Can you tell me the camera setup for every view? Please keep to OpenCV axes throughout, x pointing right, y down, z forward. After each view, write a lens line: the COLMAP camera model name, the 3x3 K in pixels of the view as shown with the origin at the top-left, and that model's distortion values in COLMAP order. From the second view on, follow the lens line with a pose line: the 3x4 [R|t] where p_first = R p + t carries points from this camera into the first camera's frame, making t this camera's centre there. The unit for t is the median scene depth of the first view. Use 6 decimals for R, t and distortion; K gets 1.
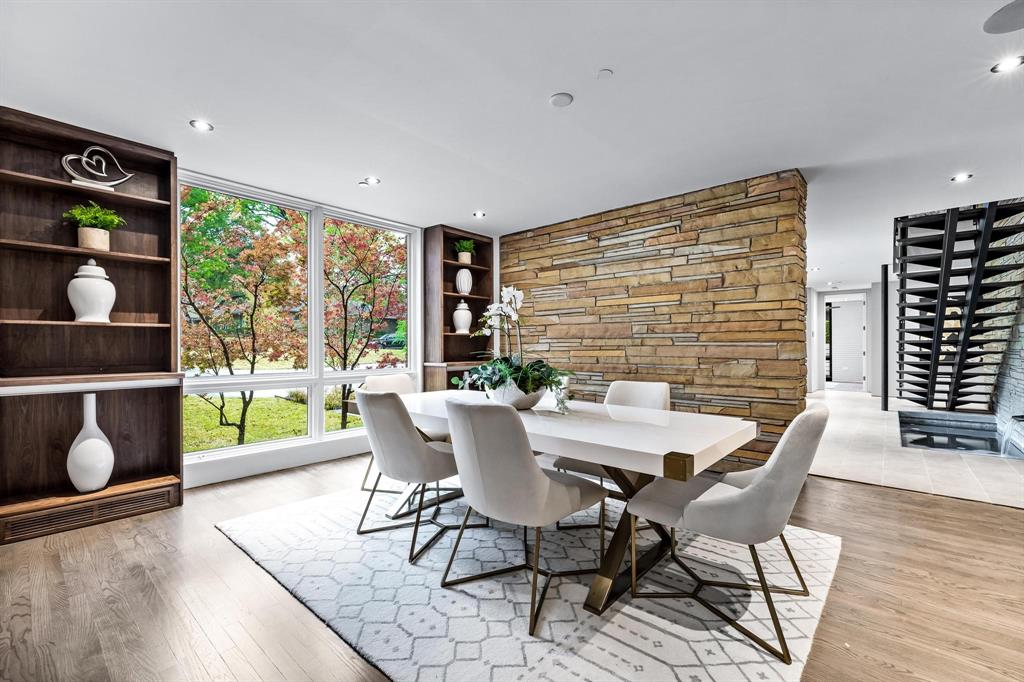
lens RADIAL K [[441.8, 0, 515.1], [0, 441.8, 348.0], [0, 0, 1]] dist [0.010470, 0.000183]
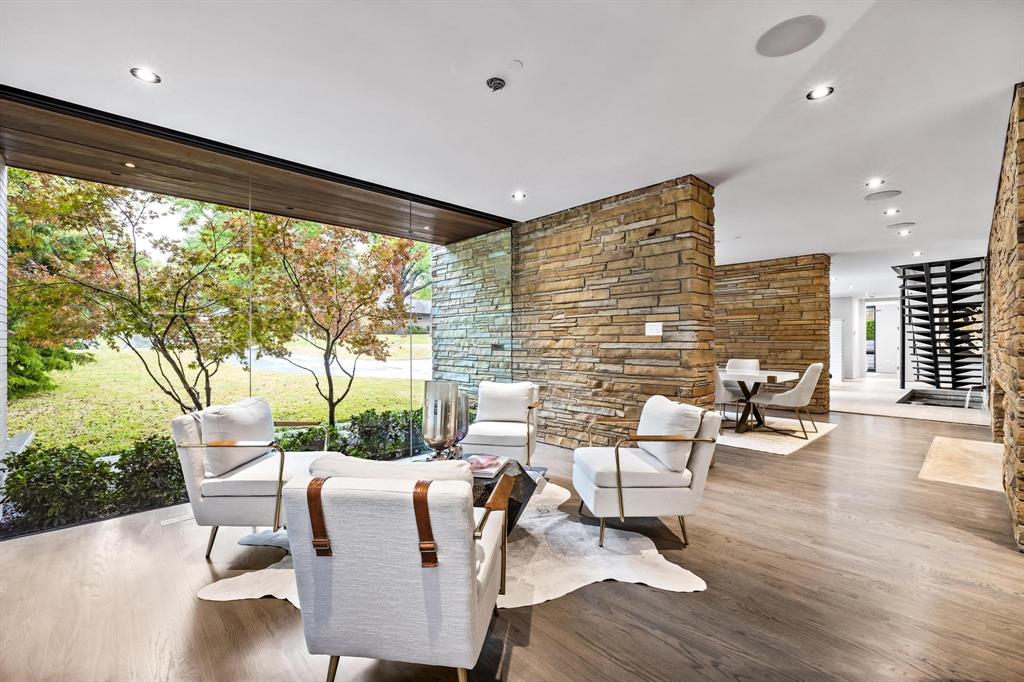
lens RADIAL K [[441.8, 0, 513.8], [0, 441.8, 344.7], [0, 0, 1]] dist [0.010470, 0.000183]
pose [[0.995638, 0.003186, -0.093250, -0.348836], [-0.002848, 0.999989, 0.003761, -0.000178], [0.093261, -0.003479, 0.995636, -0.694374]]
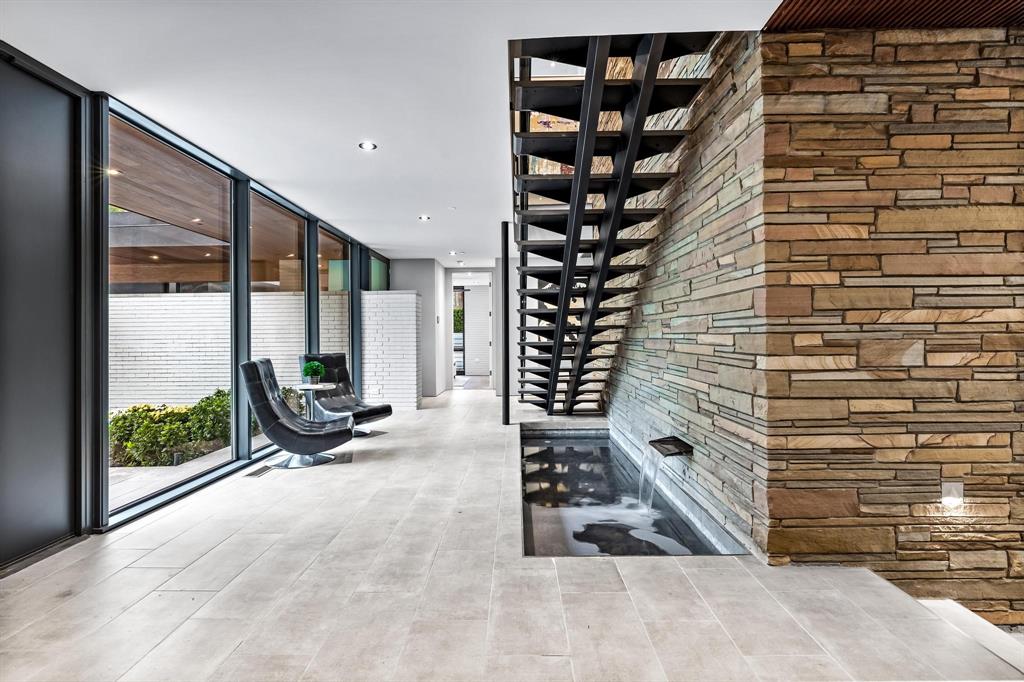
lens RADIAL K [[467.3, 0, 513.6], [0, 467.3, 338.2], [0, 0, 1]] dist [-0.000439, -0.000031]
pose [[0.767812, -0.005073, 0.640656, 0.494471], [0.005432, 0.999984, 0.001408, 0.000641], [-0.640653, 0.002399, 0.767827, 0.570552]]
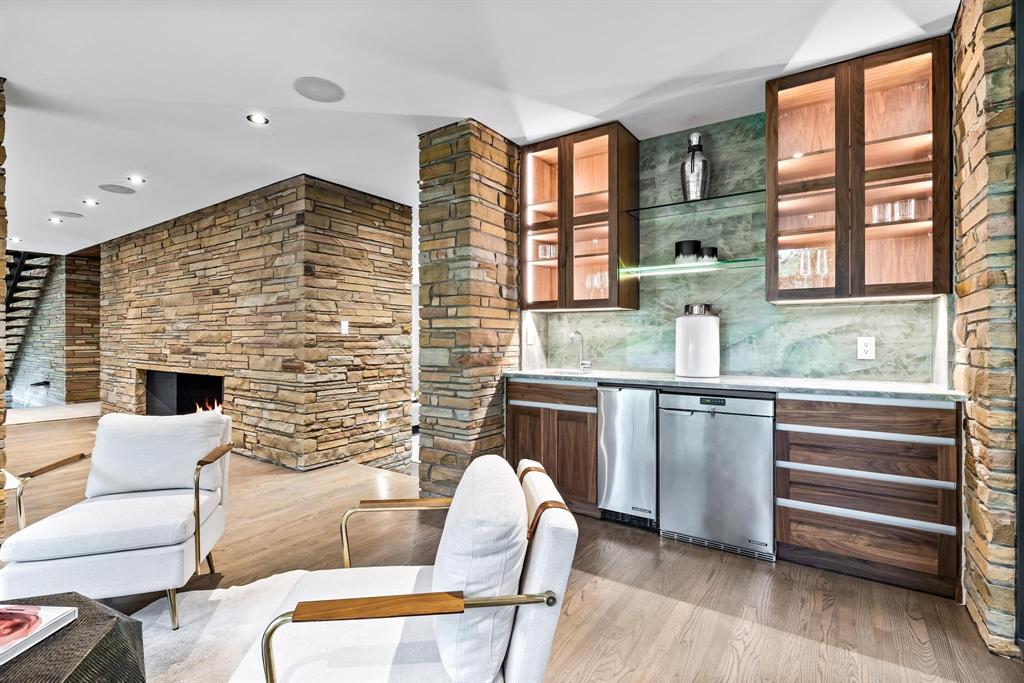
lens RADIAL K [[478.5, 0, 504.3], [0, 478.5, 333.5], [0, 0, 1]] dist [0.000061, 0.000387]
pose [[-0.096969, 0.012029, 0.995215, -0.658509], [0.004116, 0.999923, -0.011685, 0.001448], [-0.995279, 0.002963, -0.097011, -0.443363]]
